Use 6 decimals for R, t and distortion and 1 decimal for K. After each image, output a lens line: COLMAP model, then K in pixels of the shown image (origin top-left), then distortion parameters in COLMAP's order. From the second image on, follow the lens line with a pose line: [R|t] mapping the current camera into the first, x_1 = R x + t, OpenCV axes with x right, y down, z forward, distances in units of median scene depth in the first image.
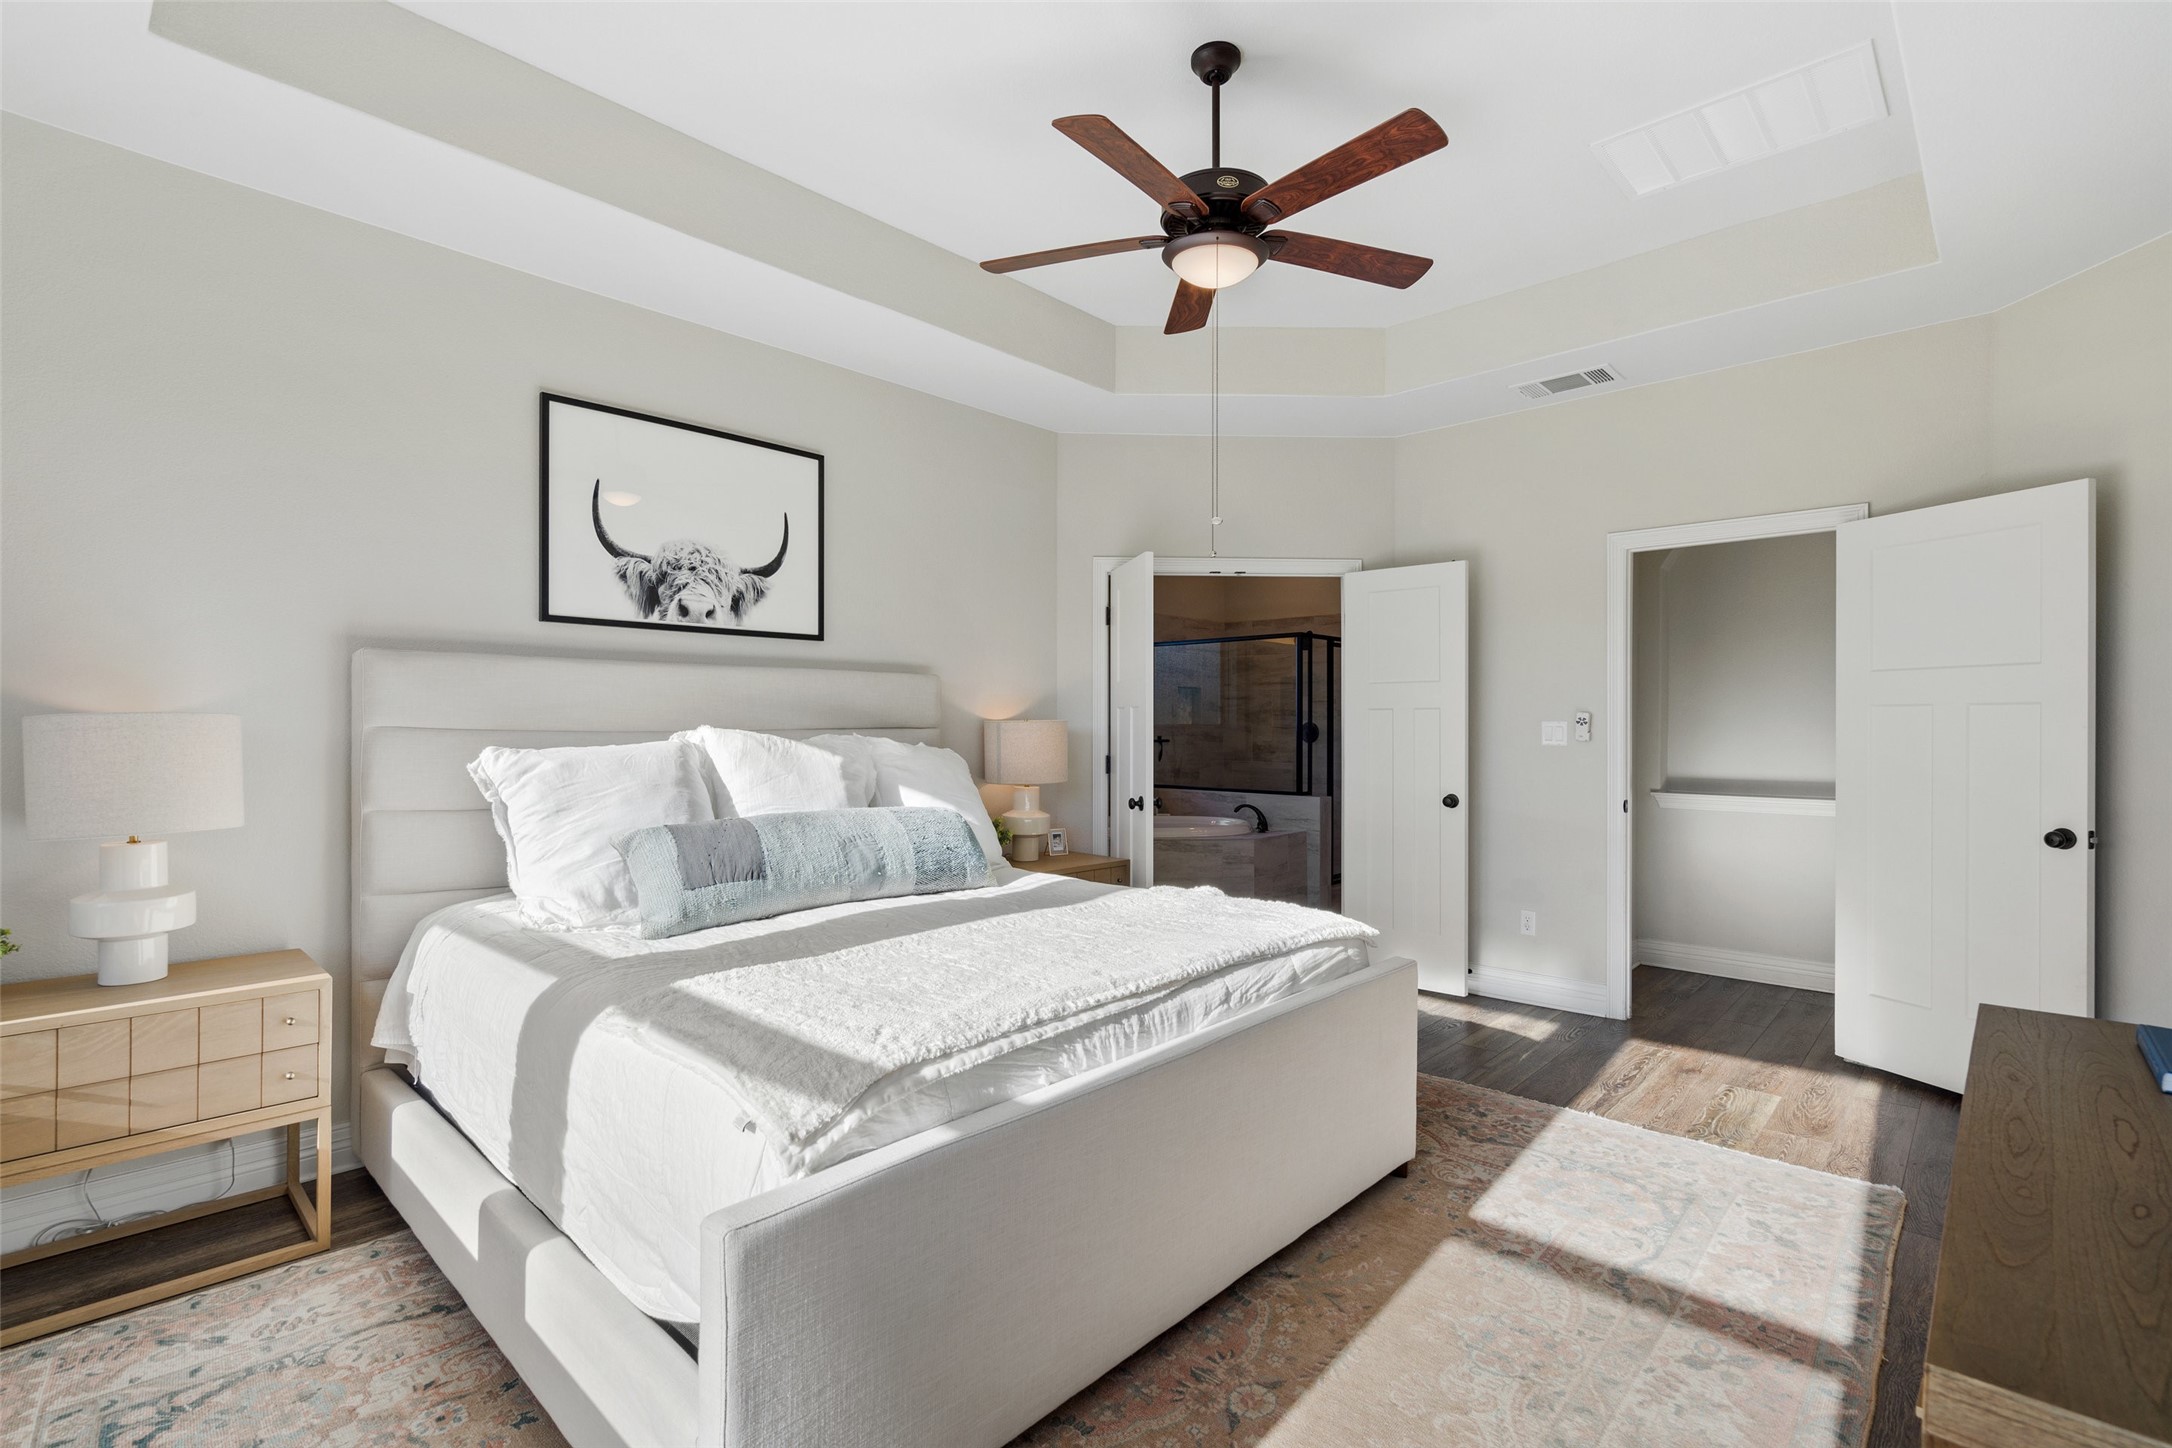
lens RADIAL K [[1004.8, 0, 1079.6], [0, 1004.8, 719.8], [0, 0, 1]] dist [-0.001995, 0.001481]
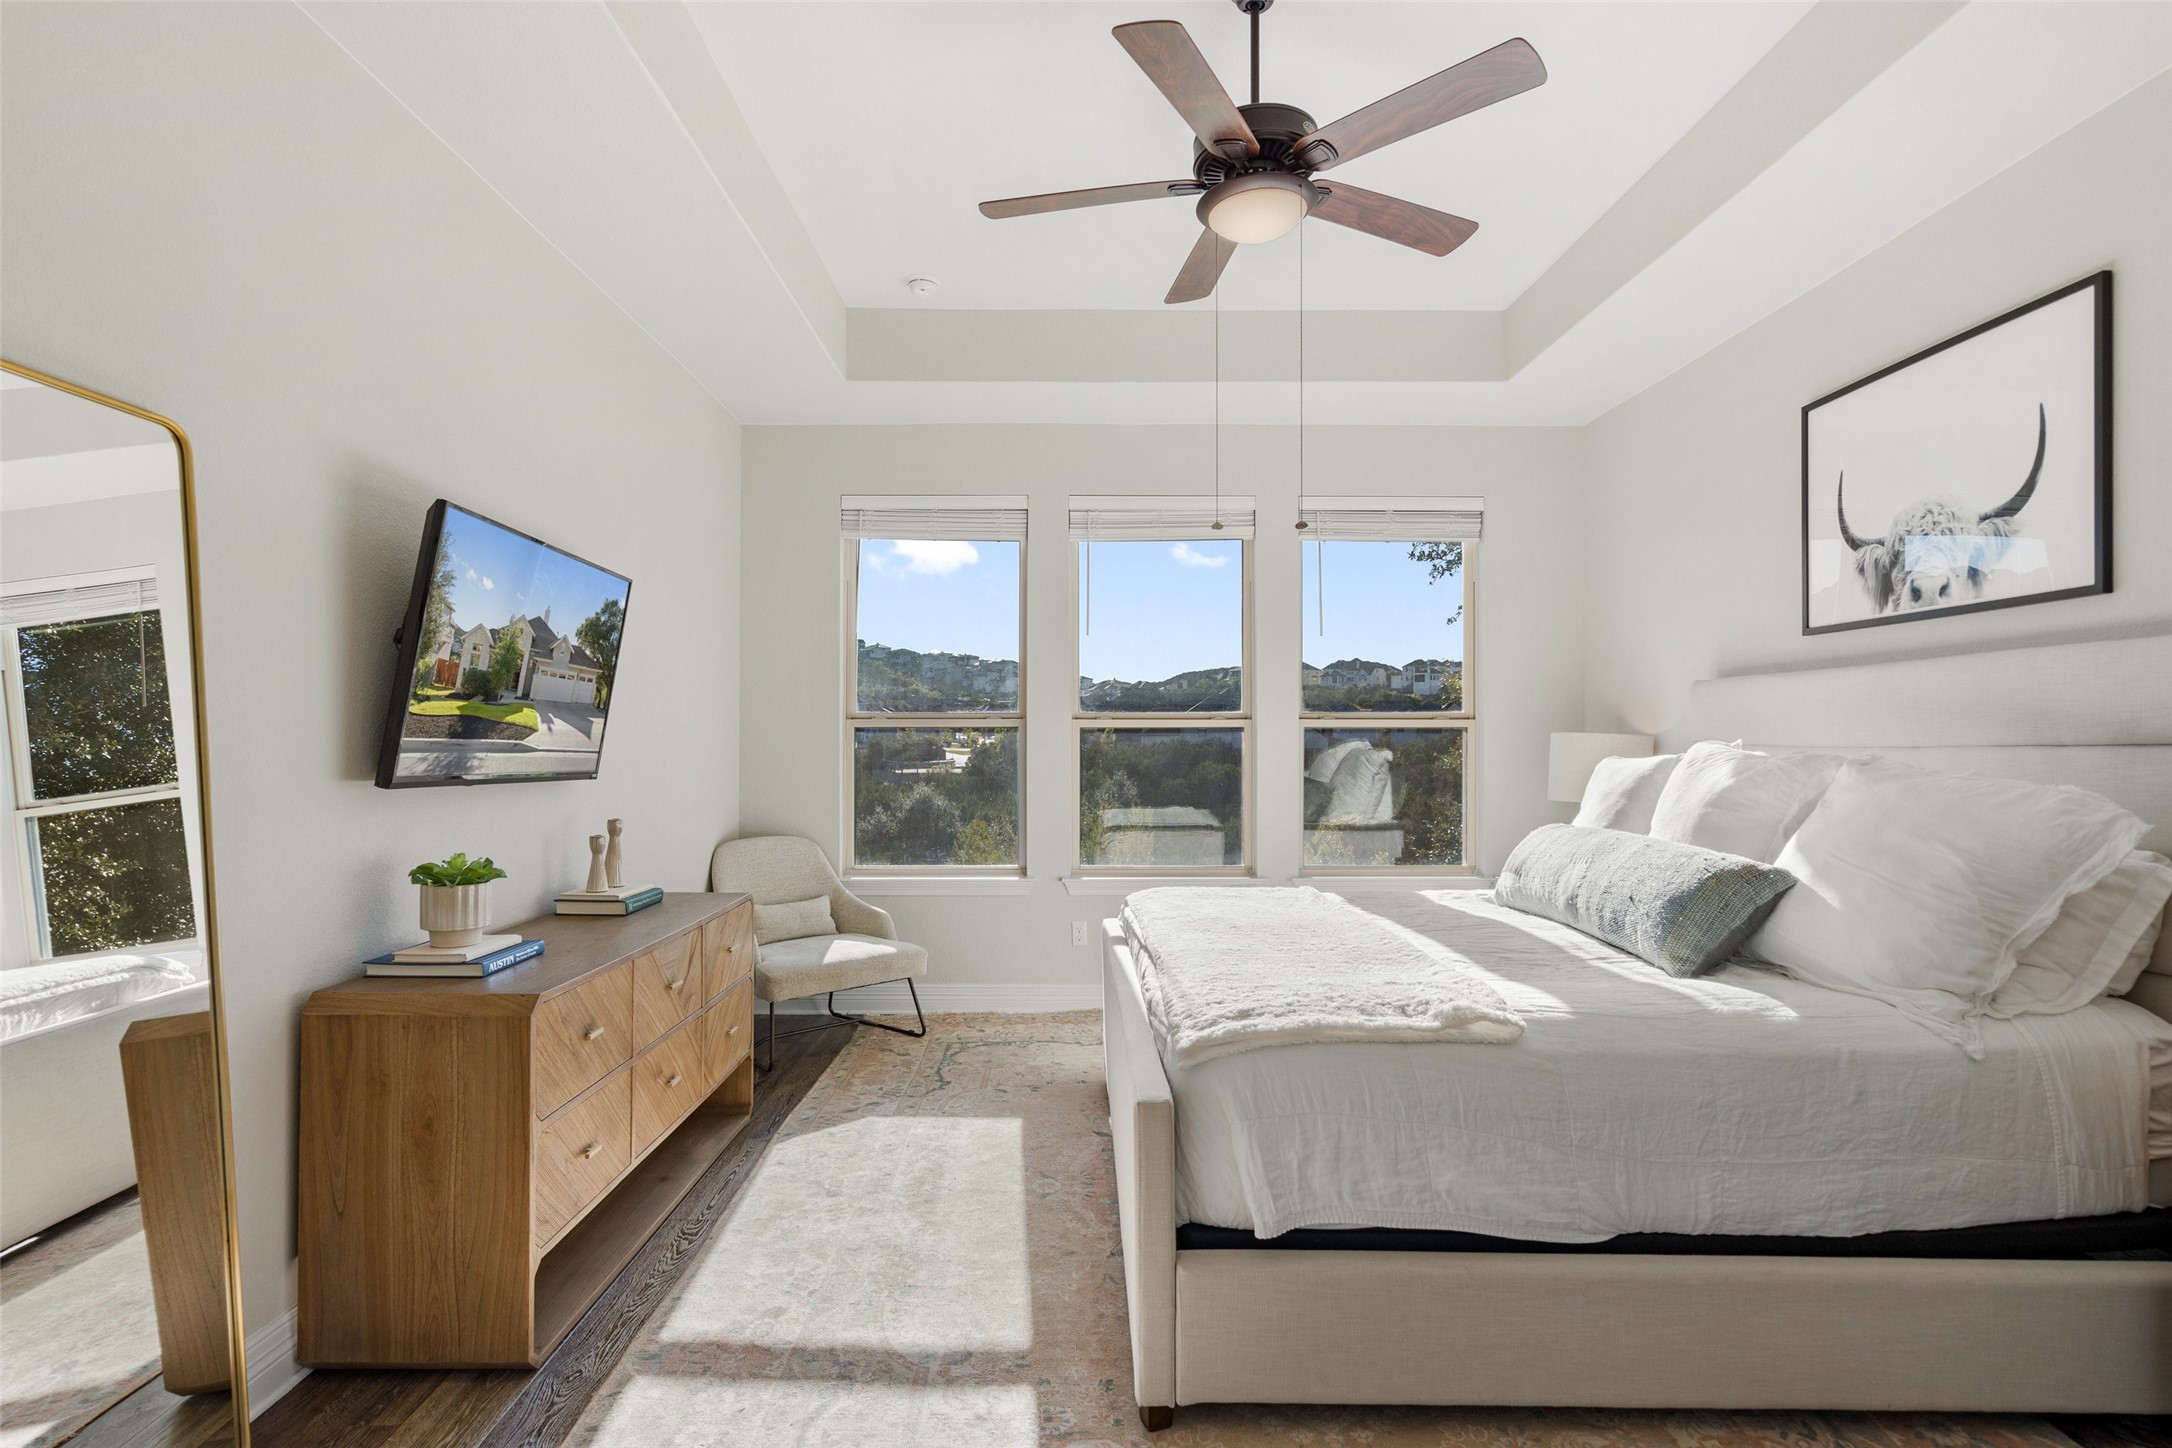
lens RADIAL K [[1108.7, 0, 1084.8], [0, 1108.7, 728.2], [0, 0, 1]] dist [-0.012359, 0.002269]
pose [[-0.724675, -0.007357, -0.689051, 0.687815], [0.002515, 0.999908, -0.013321, 0.006492], [0.689086, -0.011386, -0.724590, 1.208112]]
